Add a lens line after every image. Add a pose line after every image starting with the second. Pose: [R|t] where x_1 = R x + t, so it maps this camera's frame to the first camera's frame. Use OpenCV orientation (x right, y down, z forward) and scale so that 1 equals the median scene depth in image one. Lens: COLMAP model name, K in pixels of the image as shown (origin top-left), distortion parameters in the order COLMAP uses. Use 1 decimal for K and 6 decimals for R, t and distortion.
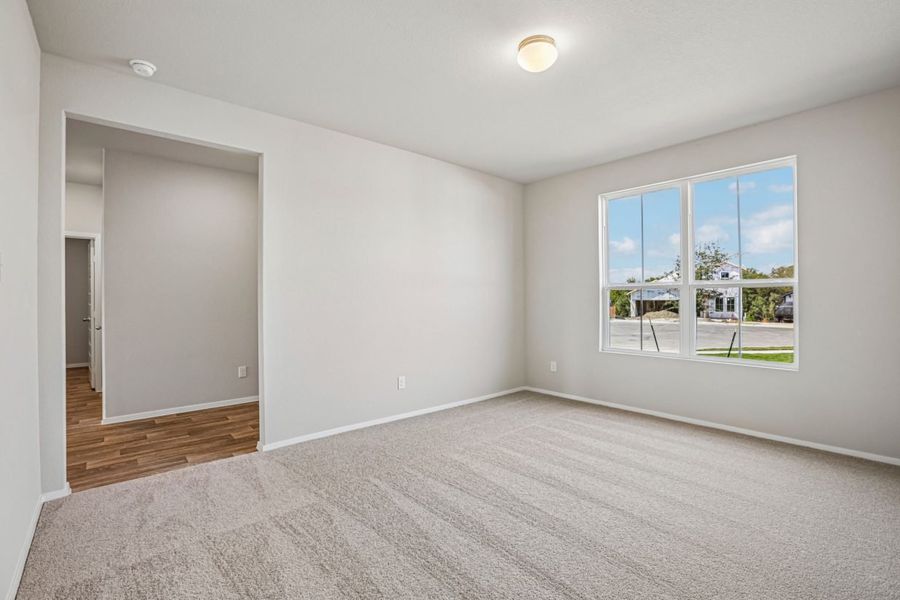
lens RADIAL K [[403.3, 0, 447.6], [0, 403.3, 298.1], [0, 0, 1]] dist [-0.019932, -0.000020]
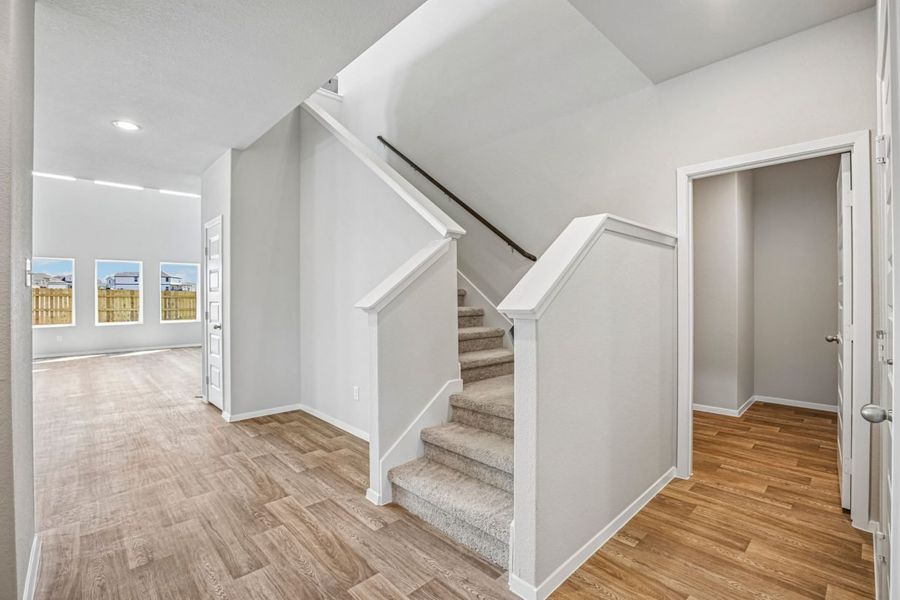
lens RADIAL K [[403.3, 0, 443.9], [0, 403.3, 298.1], [0, 0, 1]] dist [-0.019932, -0.000020]
pose [[0.047589, 0.011948, -0.998796, -0.825271], [0.006259, 0.999905, 0.012259, -0.006728], [0.998847, -0.006835, 0.047509, 0.918587]]
